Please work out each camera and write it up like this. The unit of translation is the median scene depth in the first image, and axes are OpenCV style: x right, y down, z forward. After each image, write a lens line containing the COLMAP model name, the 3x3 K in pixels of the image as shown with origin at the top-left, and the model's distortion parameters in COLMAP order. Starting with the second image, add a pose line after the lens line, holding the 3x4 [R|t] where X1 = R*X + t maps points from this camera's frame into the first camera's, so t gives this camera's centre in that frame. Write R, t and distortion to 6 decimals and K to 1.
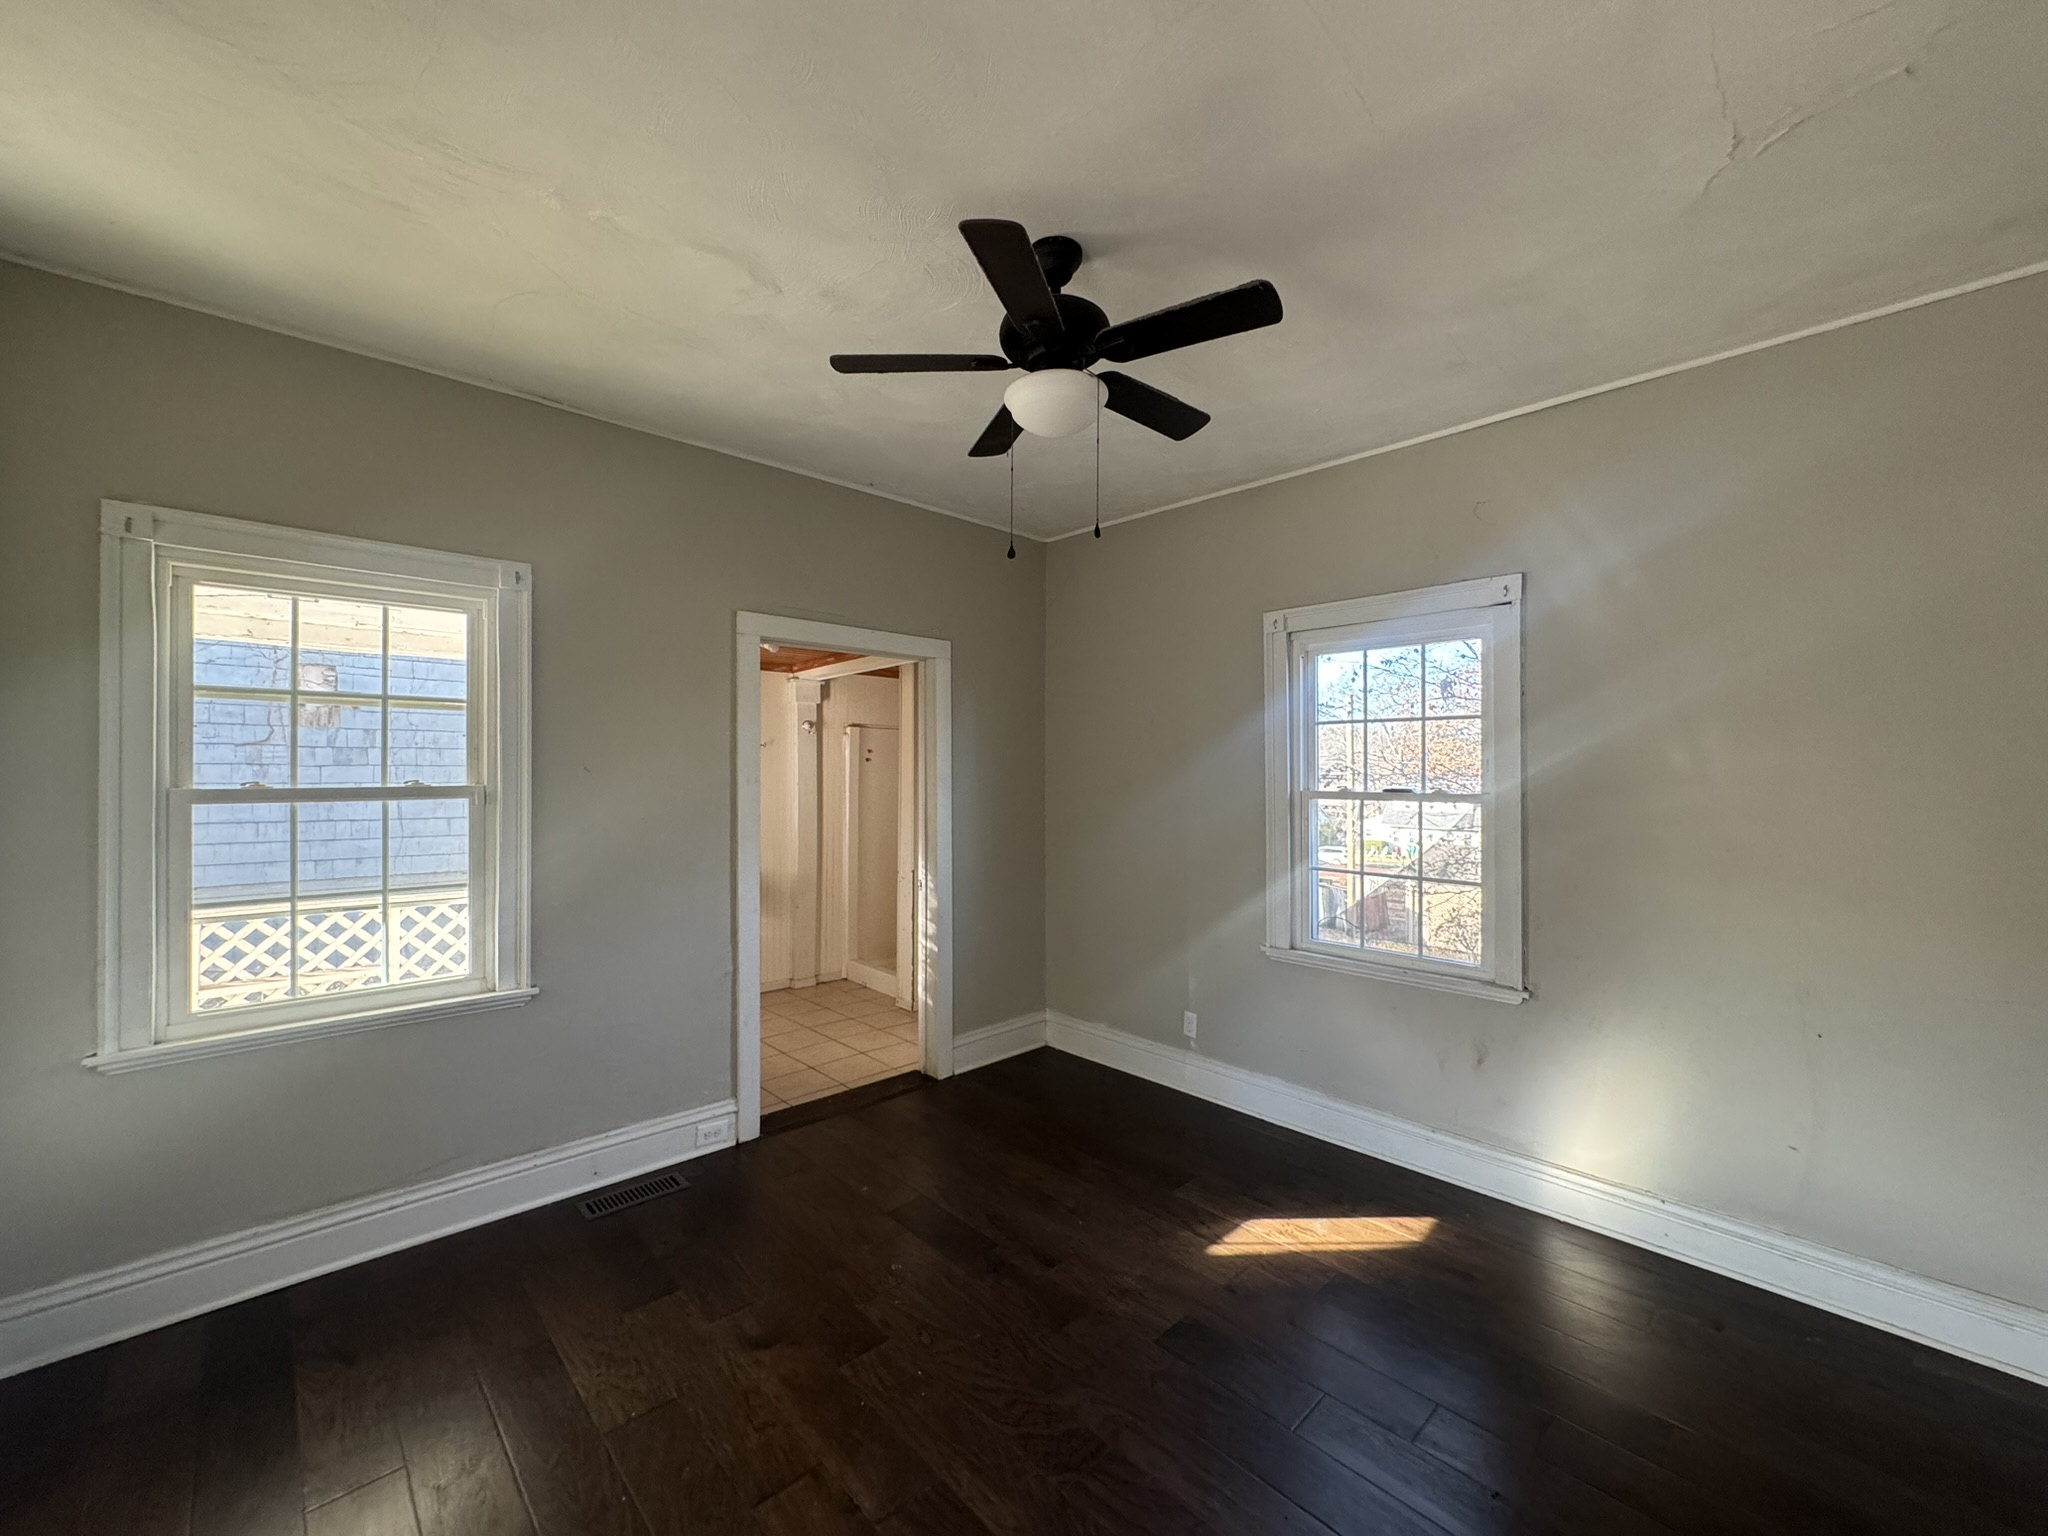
lens RADIAL K [[811.9, 0, 1022.4], [0, 811.9, 769.0], [0, 0, 1]] dist [-0.001064, -0.000081]
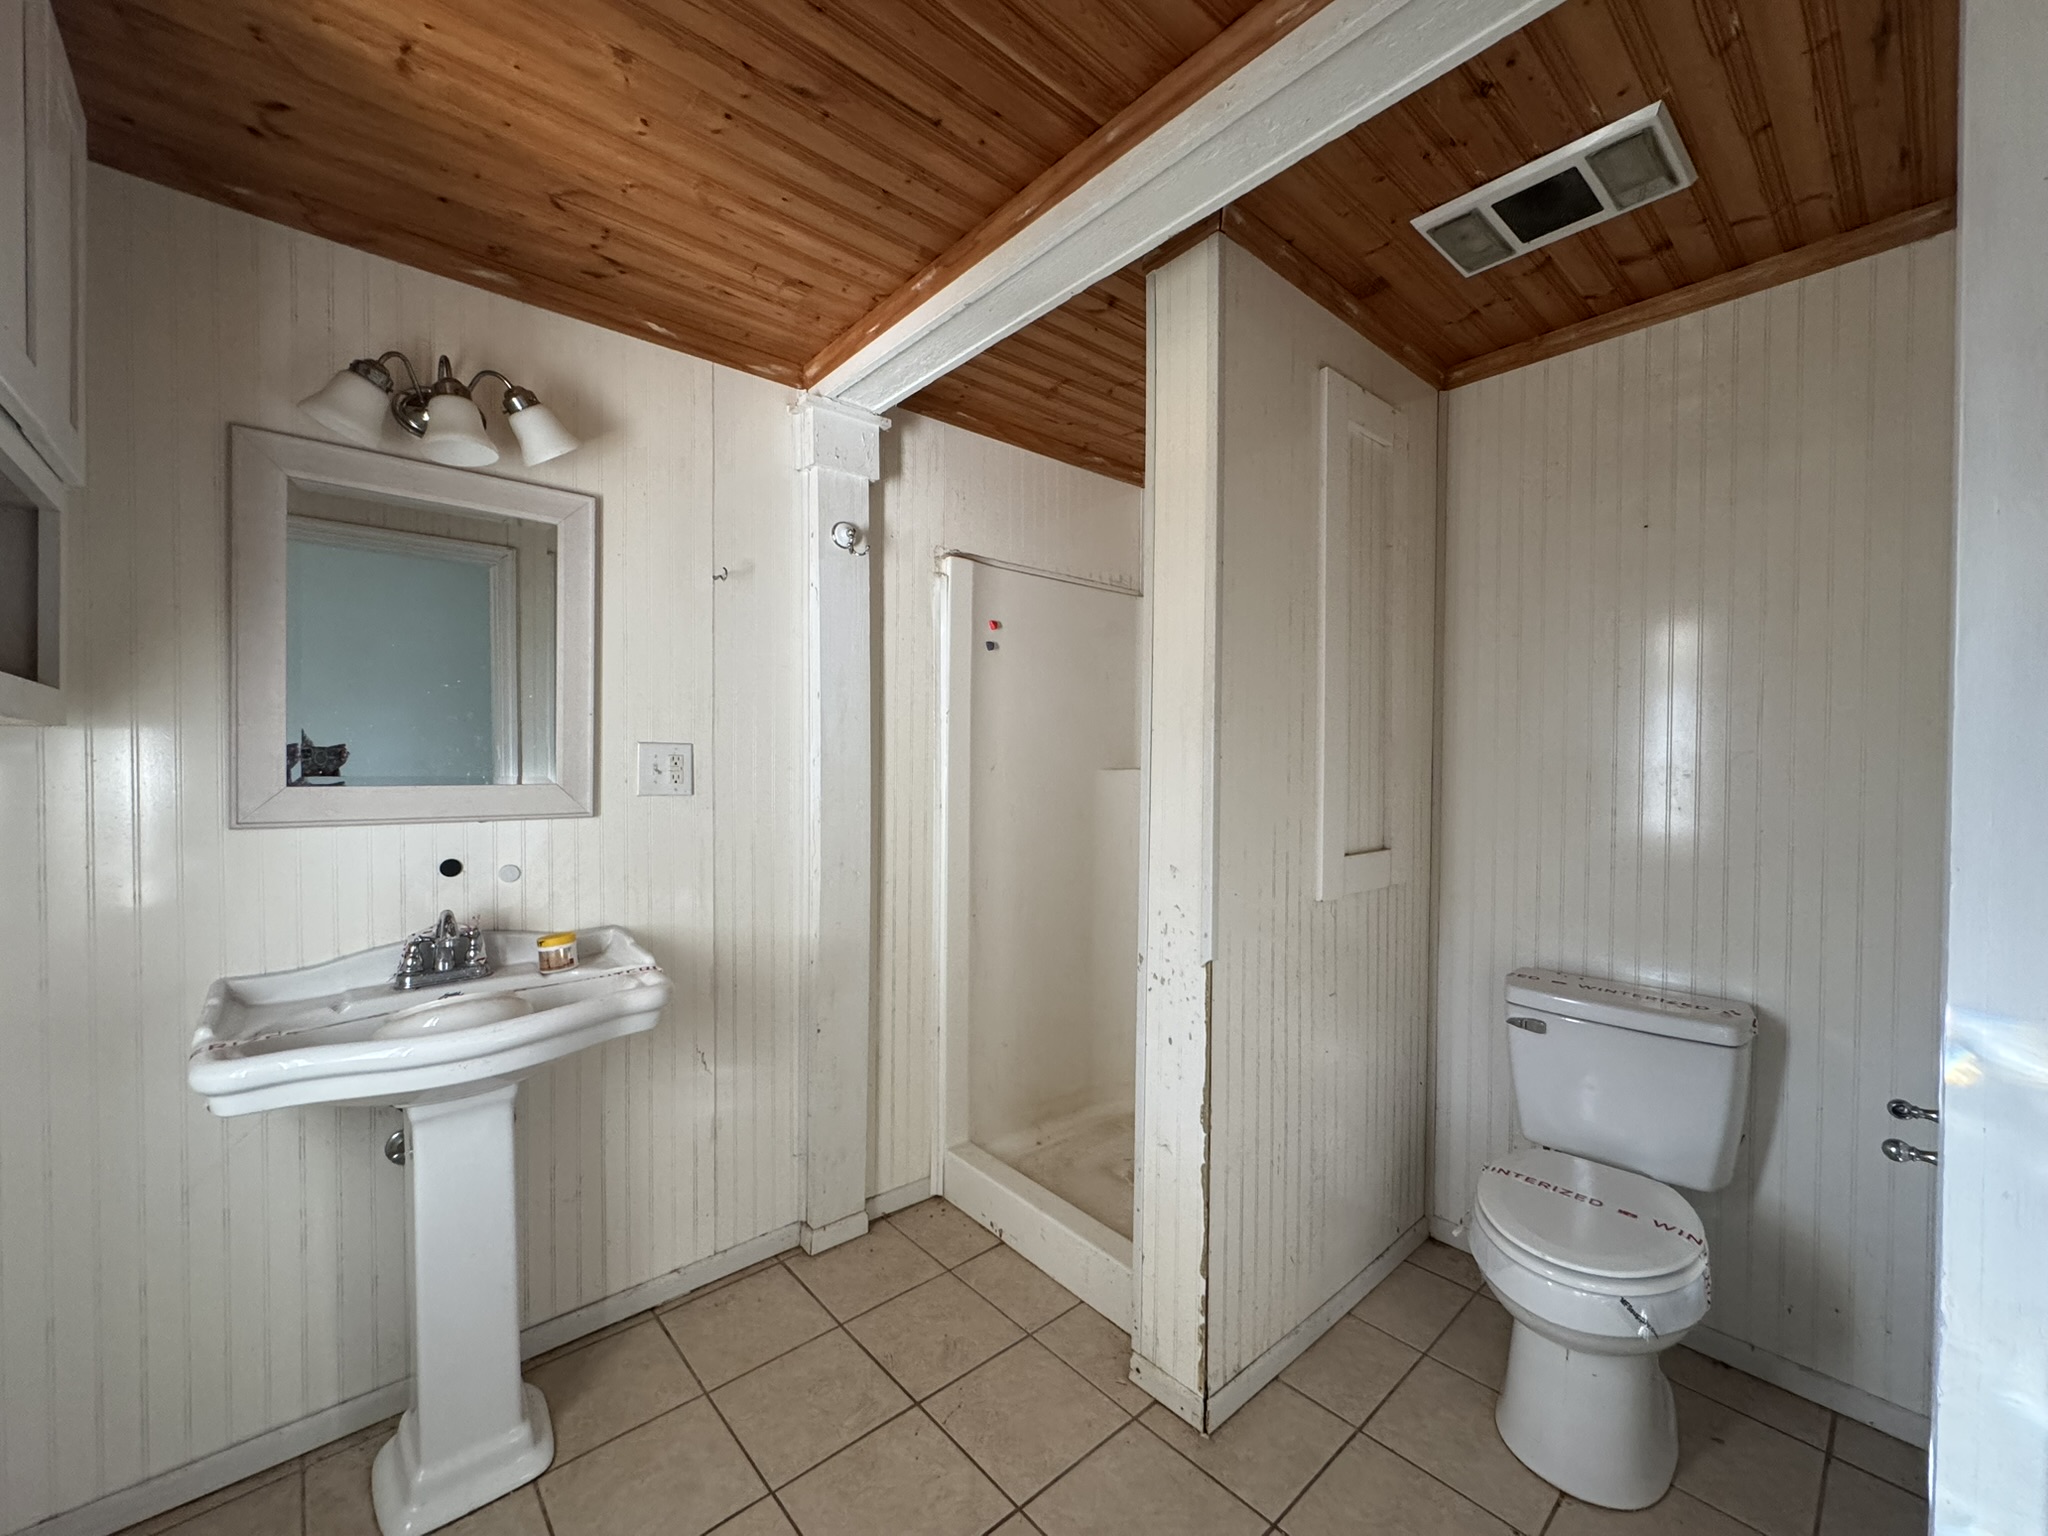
lens RADIAL K [[811.9, 0, 1022.4], [0, 811.9, 769.0], [0, 0, 1]] dist [-0.001064, -0.000081]
pose [[0.999683, 0.002339, -0.025062, -0.319707], [-0.001972, 0.999890, 0.014667, 0.085145], [0.025094, -0.014613, 0.999578, 1.156637]]
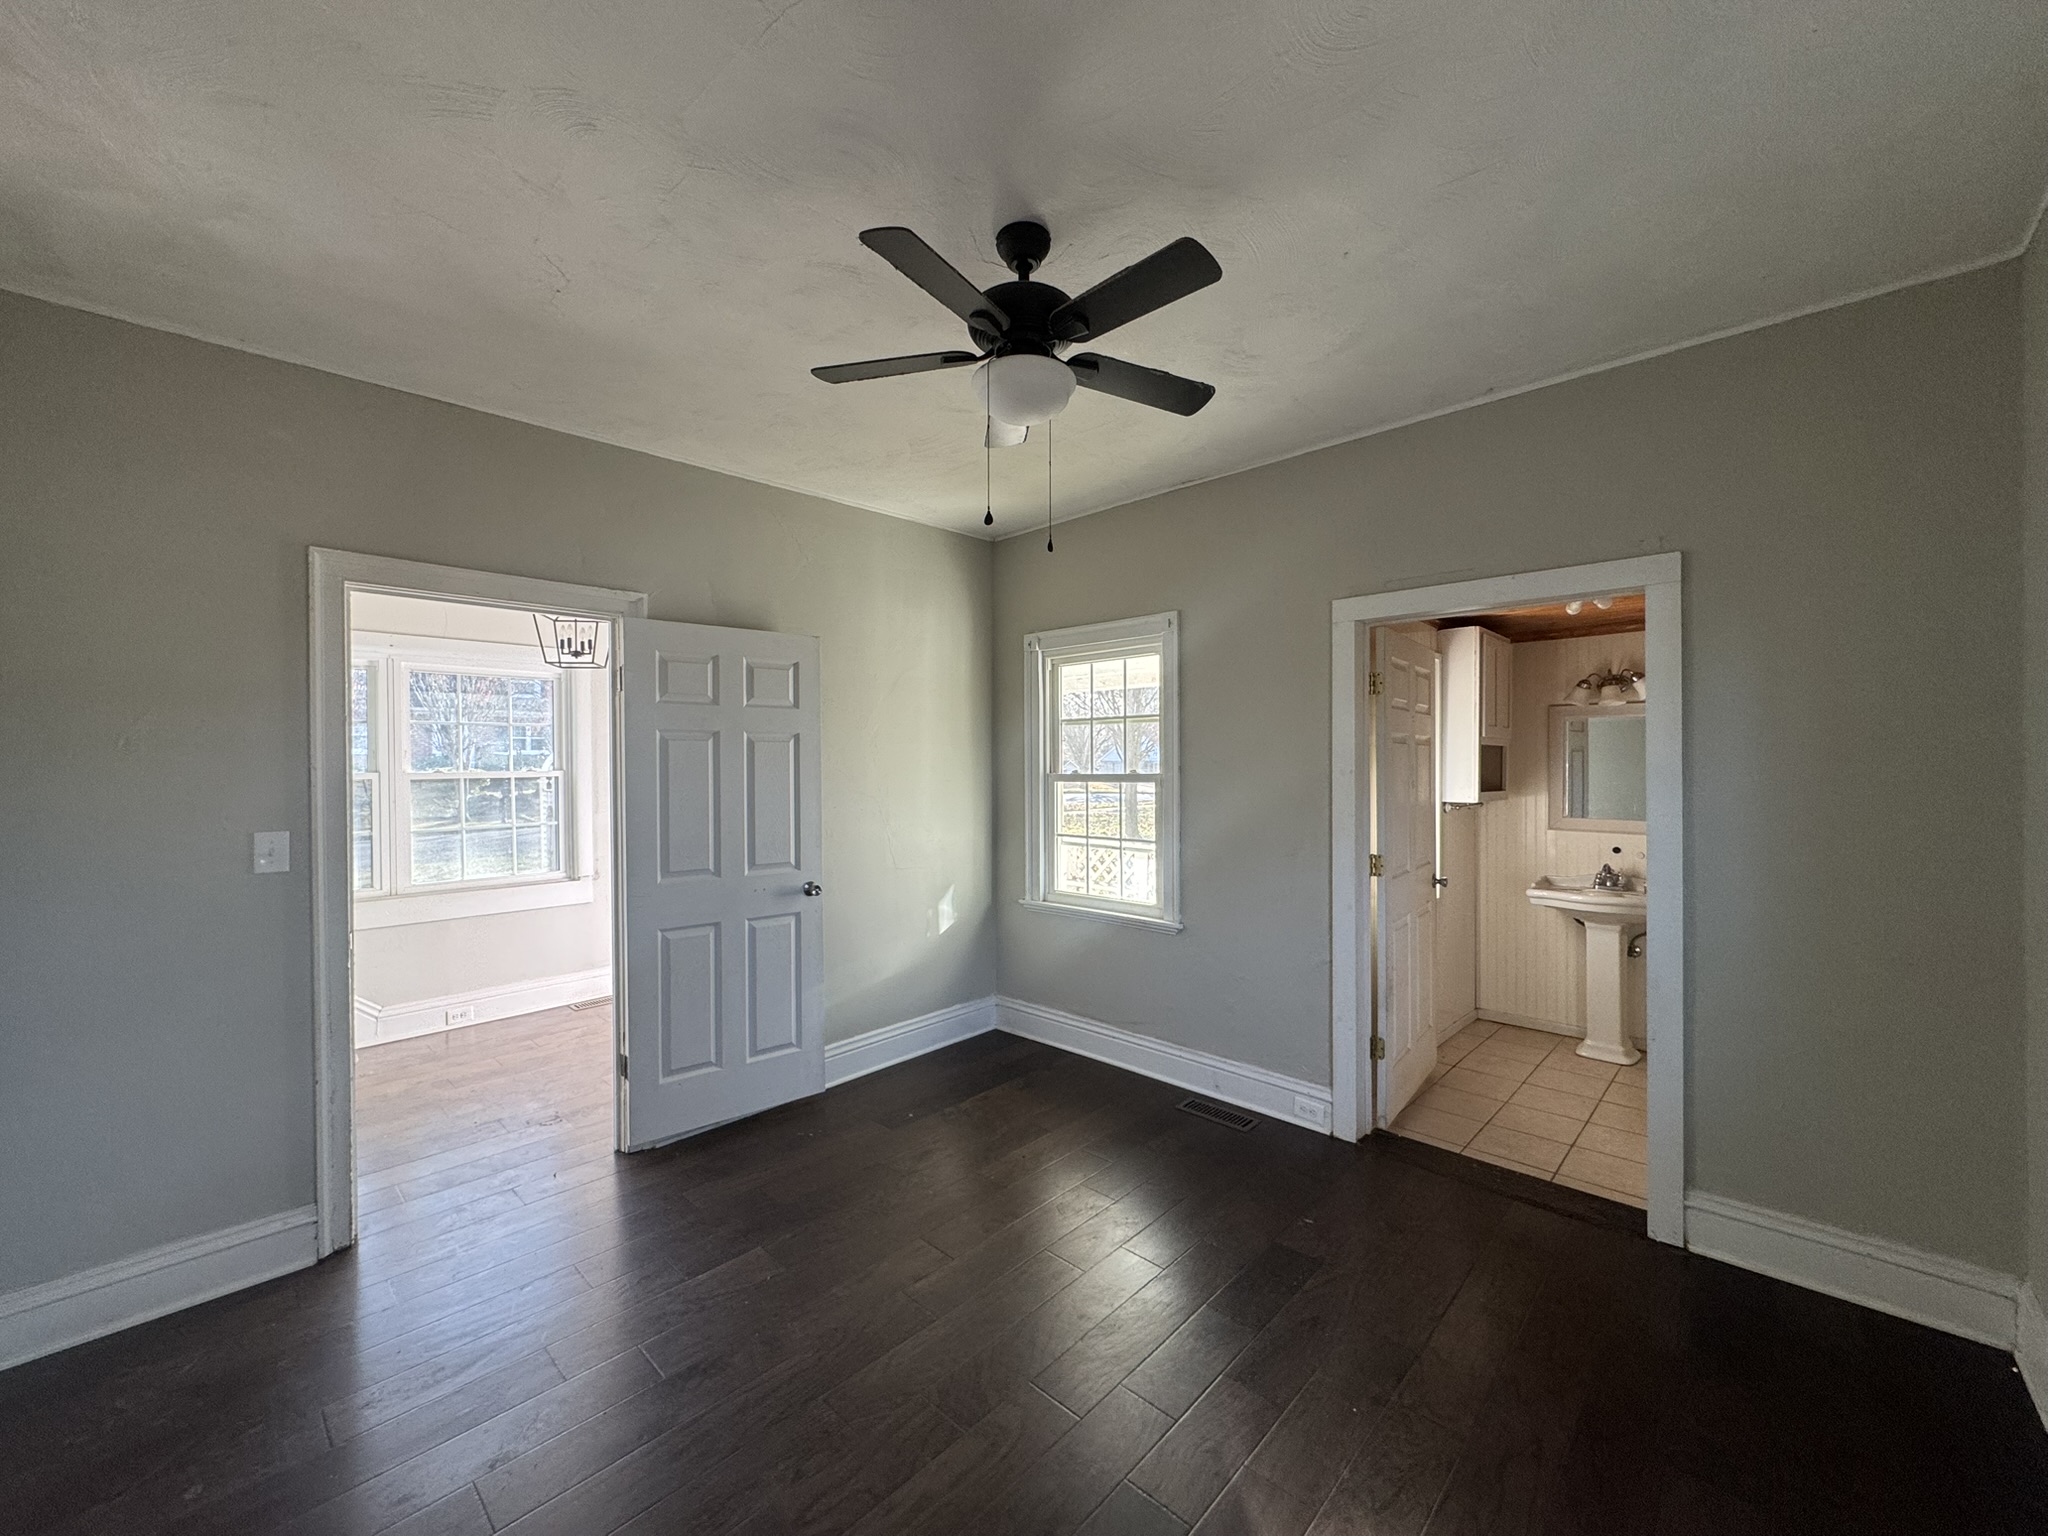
lens RADIAL K [[805.1, 0, 1024.0], [0, 805.1, 768.0], [0, 0, 1]] dist [-0.000027, 0.000097]
pose [[0.063366, 0.002780, -0.997986, 0.613111], [0.007753, 0.999965, 0.003278, 0.003168], [0.997960, -0.007946, 0.063342, 0.563106]]
